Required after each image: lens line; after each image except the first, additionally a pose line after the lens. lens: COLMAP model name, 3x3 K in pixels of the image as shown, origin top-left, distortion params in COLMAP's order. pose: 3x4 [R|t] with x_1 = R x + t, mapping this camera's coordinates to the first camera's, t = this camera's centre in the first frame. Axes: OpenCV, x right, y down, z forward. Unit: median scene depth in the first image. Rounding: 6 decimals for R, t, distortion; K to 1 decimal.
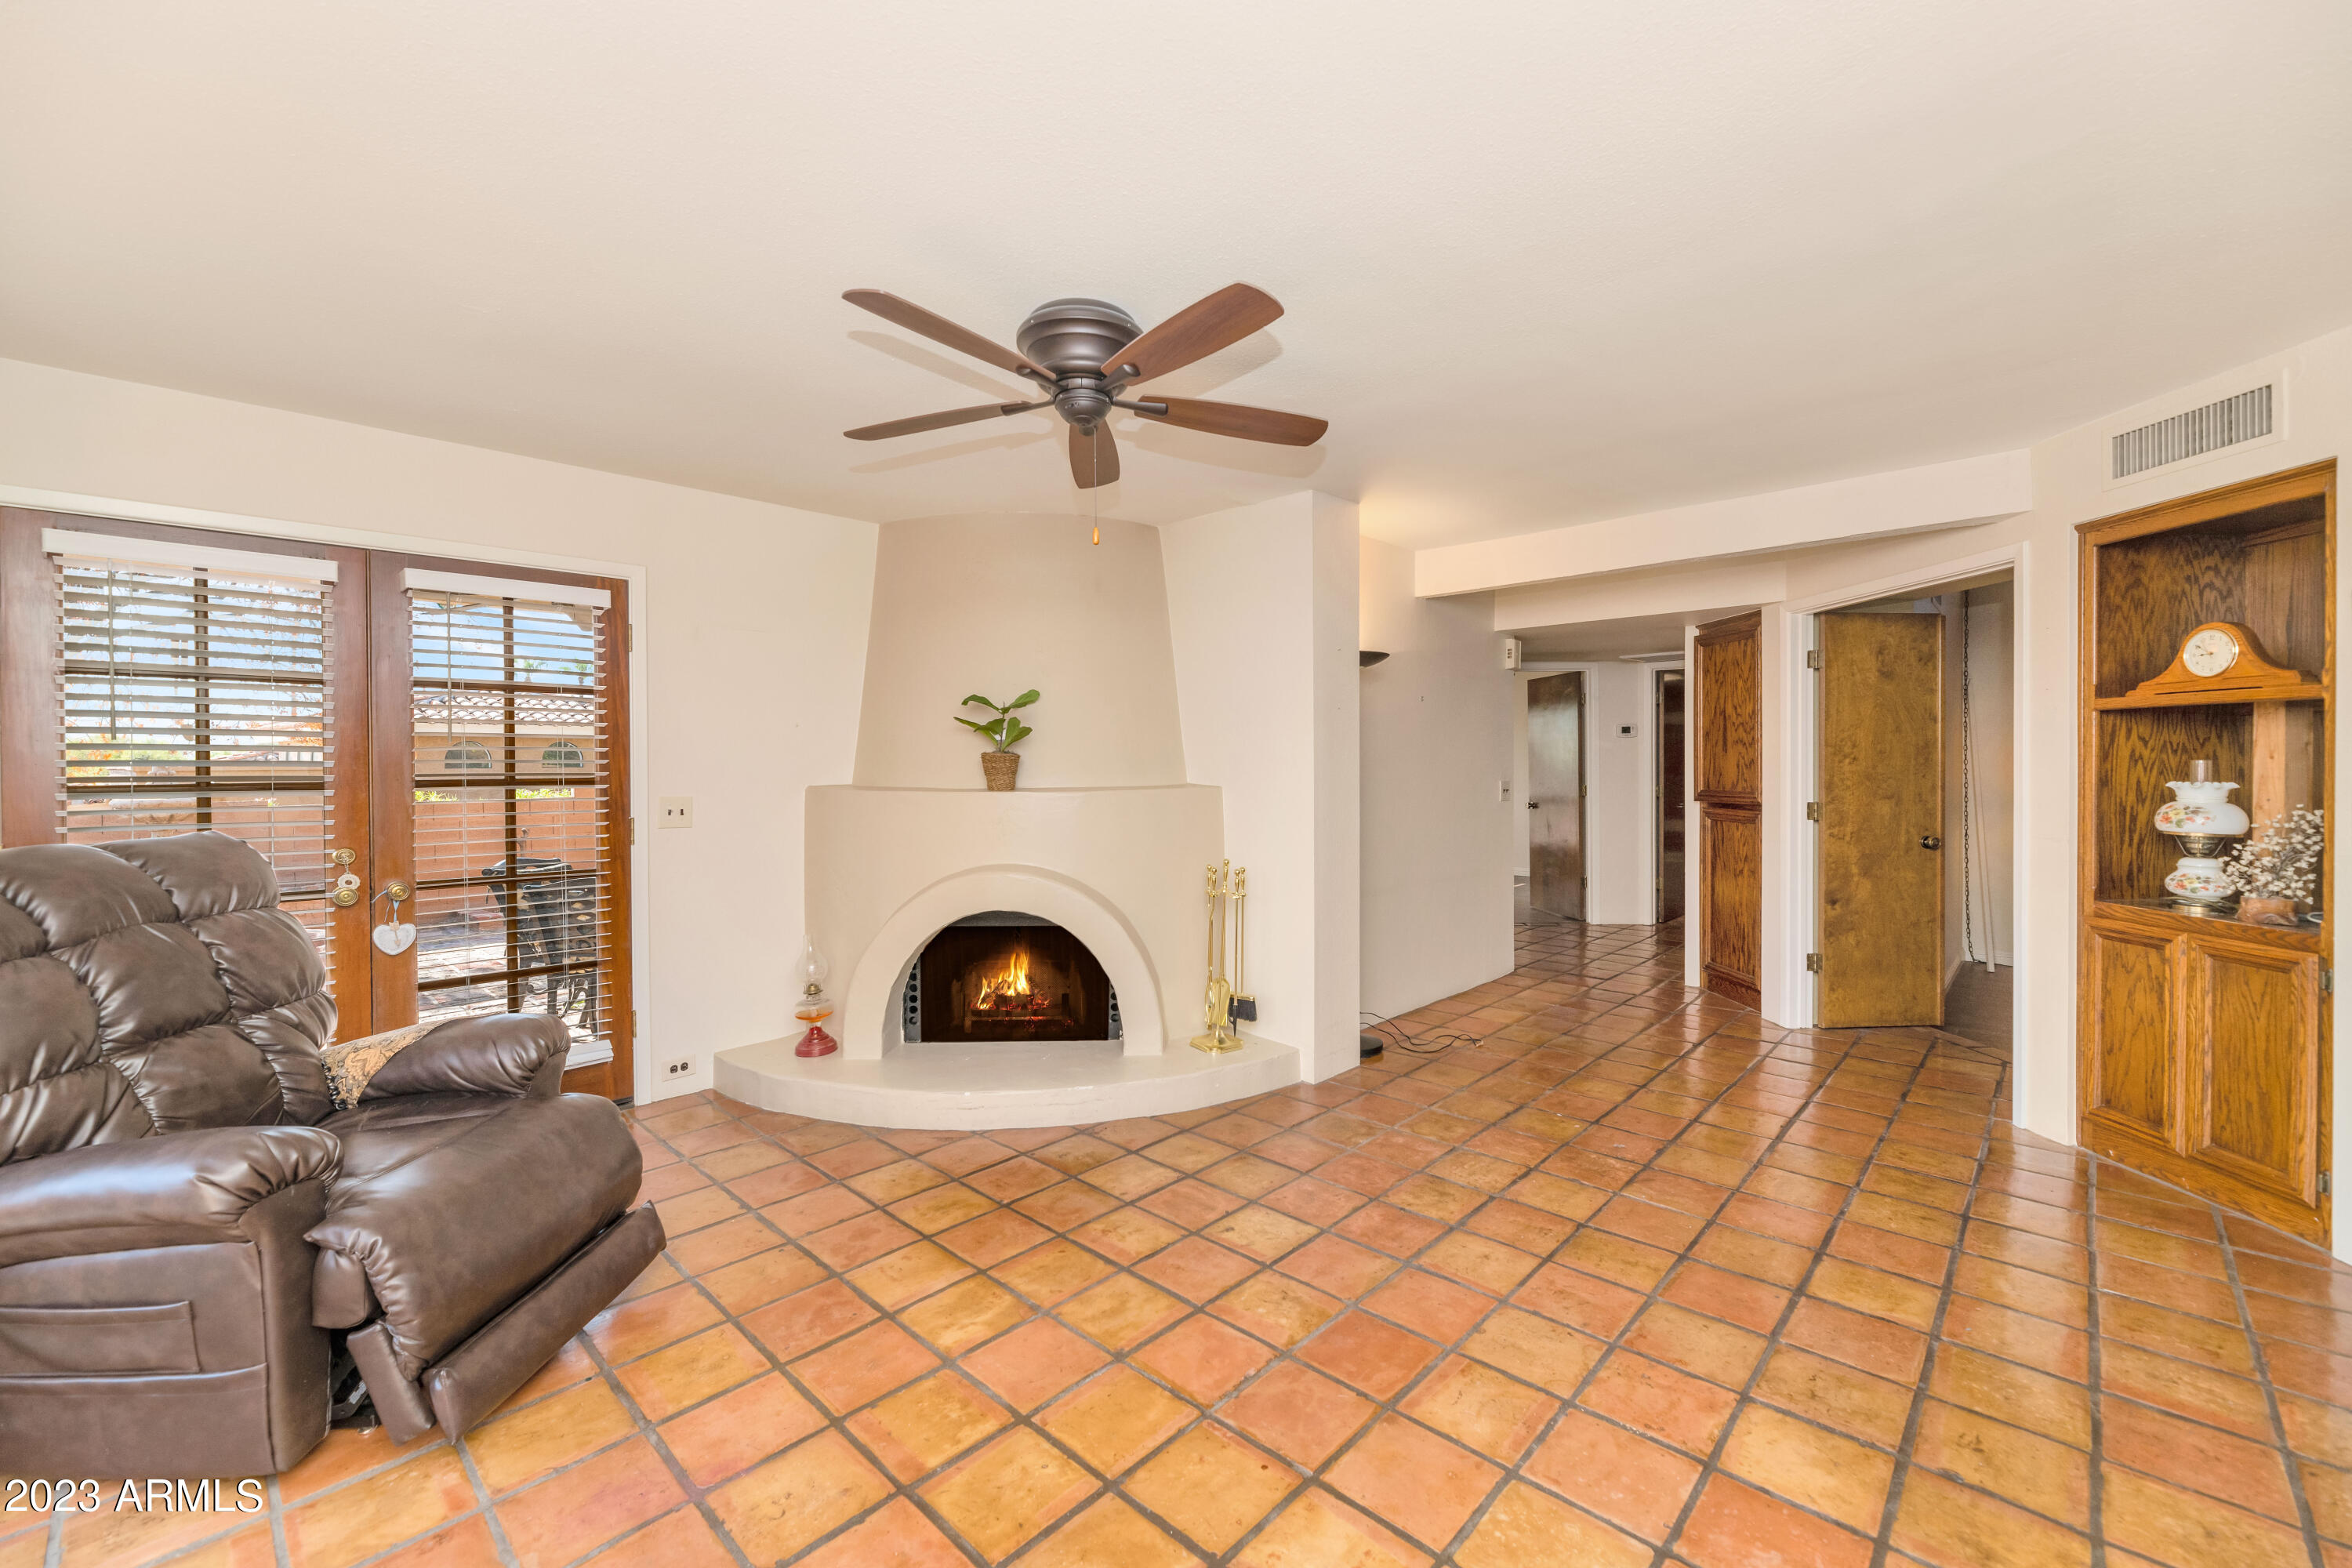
lens RADIAL K [[955.7, 0, 1187.3], [0, 955.7, 768.5], [0, 0, 1]] dist [0.003331, 0.000047]
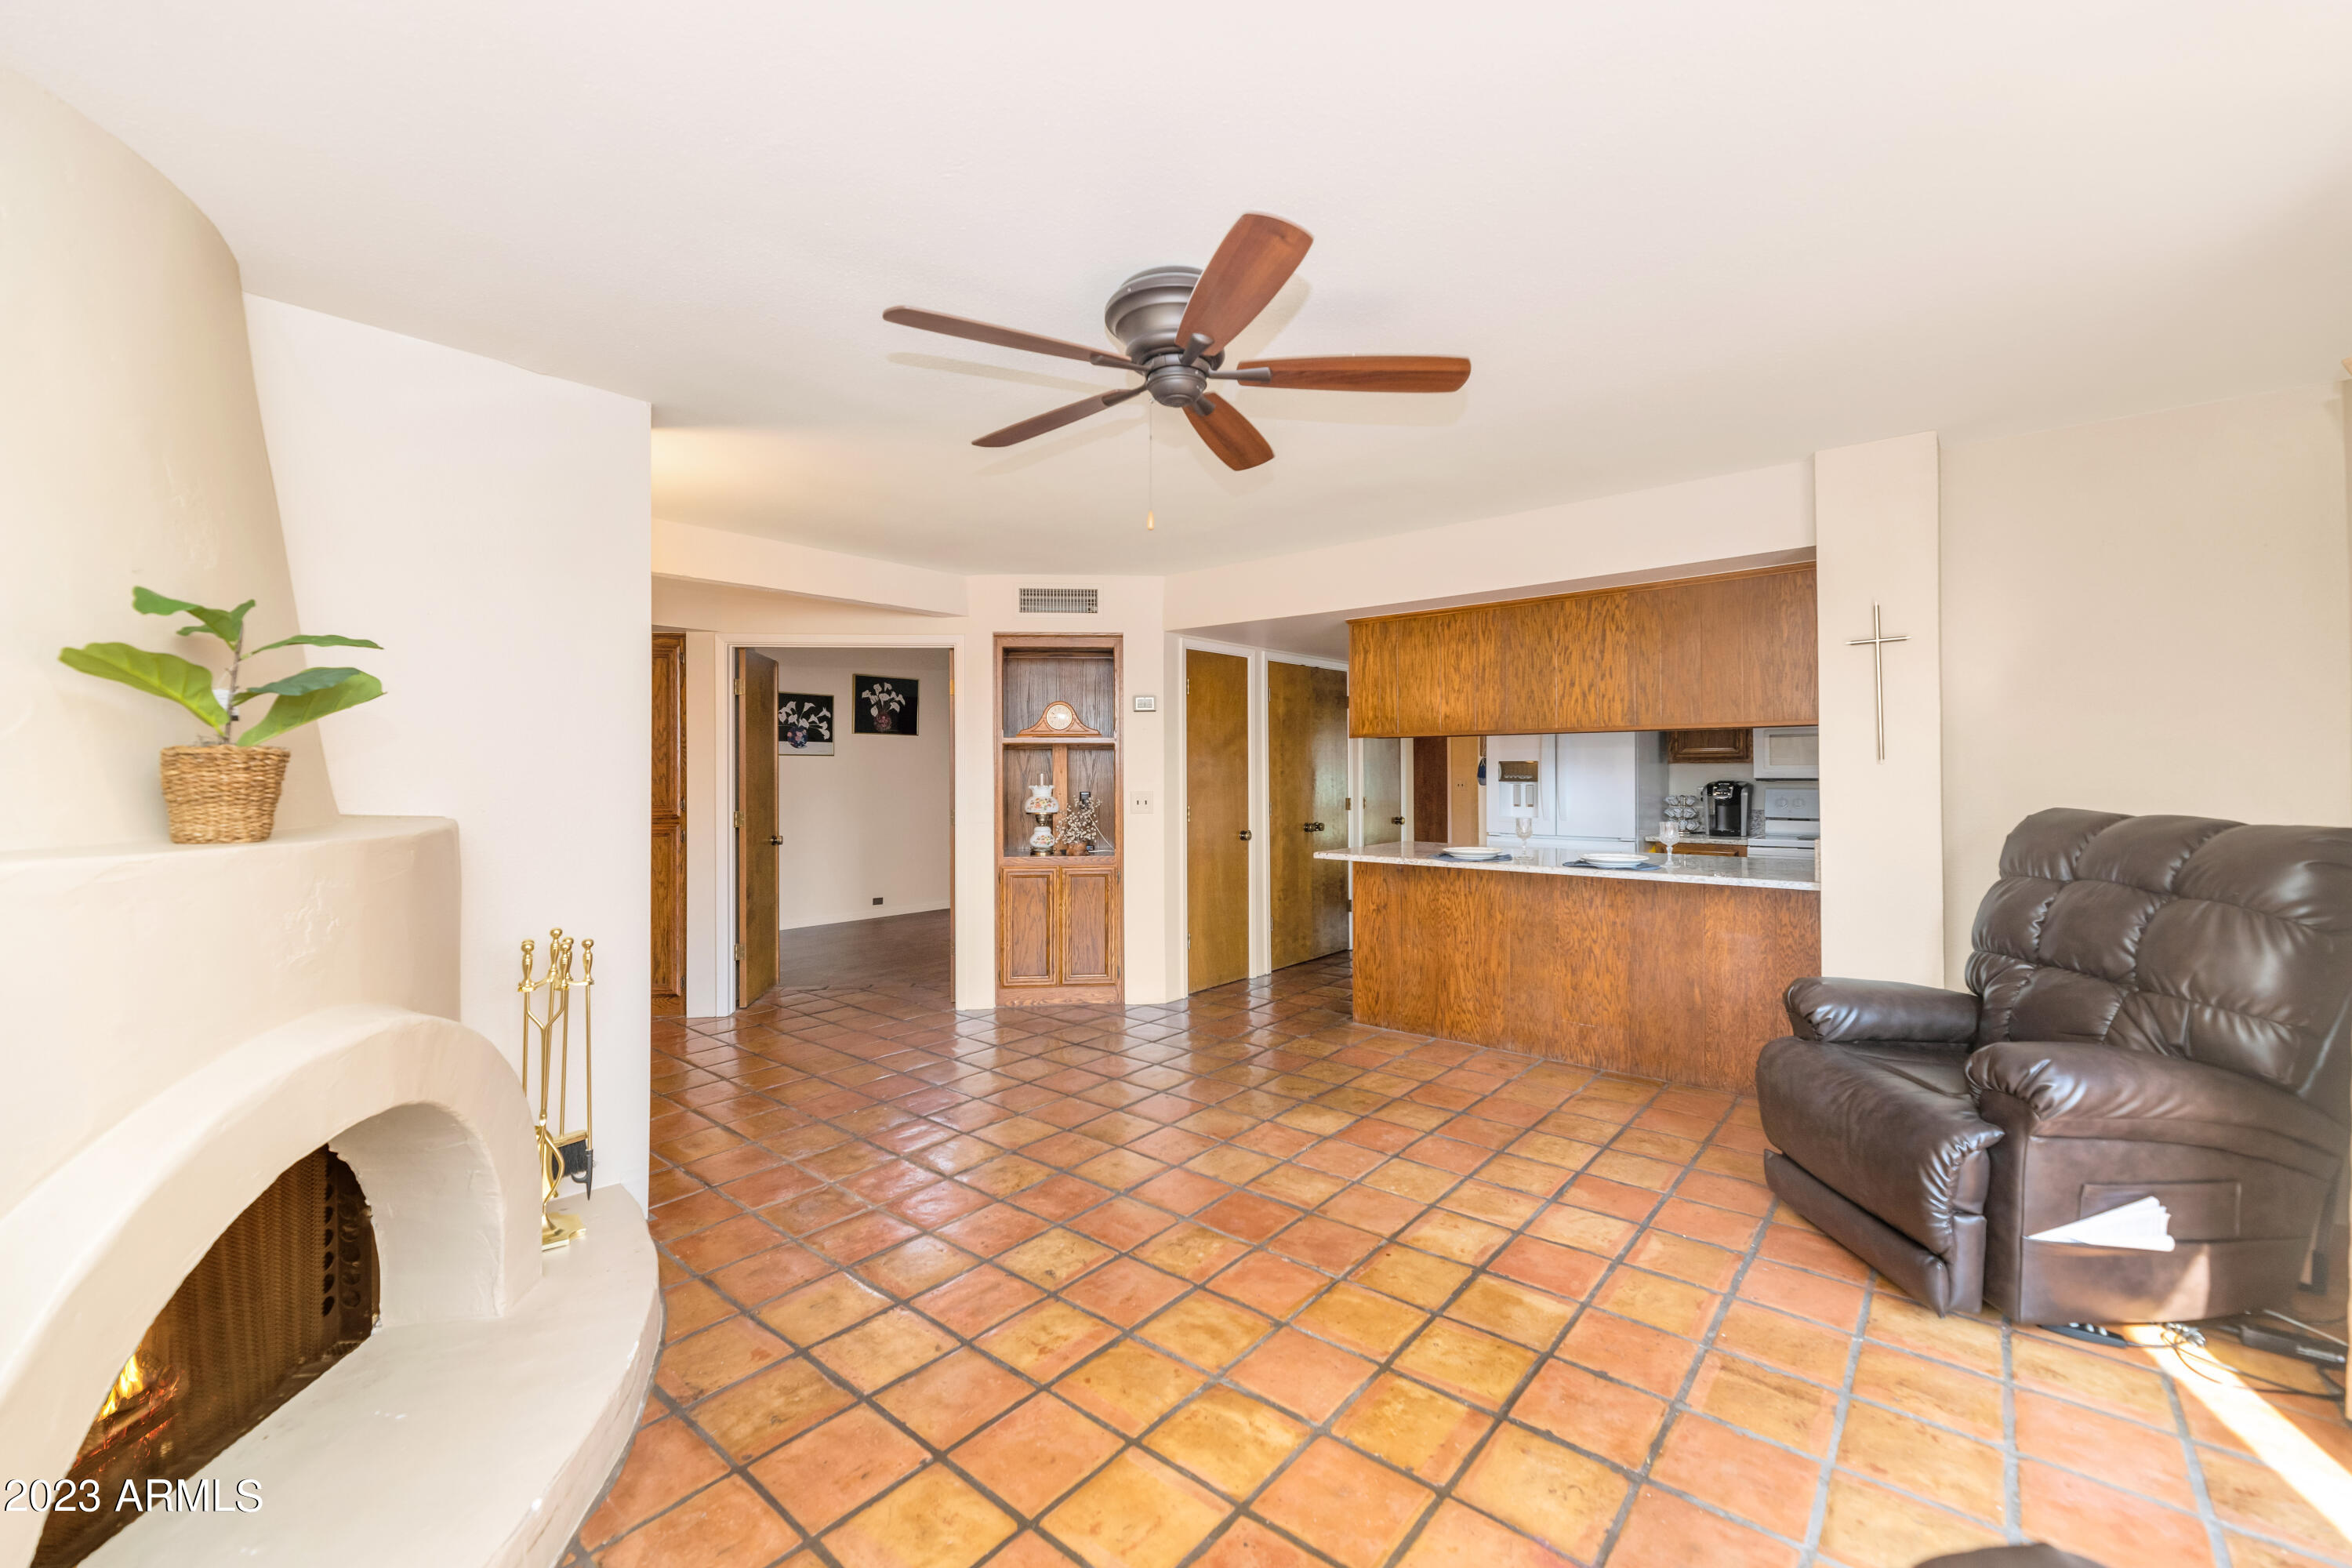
lens RADIAL K [[955.7, 0, 1187.4], [0, 955.7, 776.4], [0, 0, 1]] dist [0.003331, 0.000047]
pose [[-0.060358, 0.002024, 0.998175, -0.909266], [0.011458, 0.999933, -0.001335, 0.001190], [-0.998111, 0.011357, -0.060377, 0.931009]]
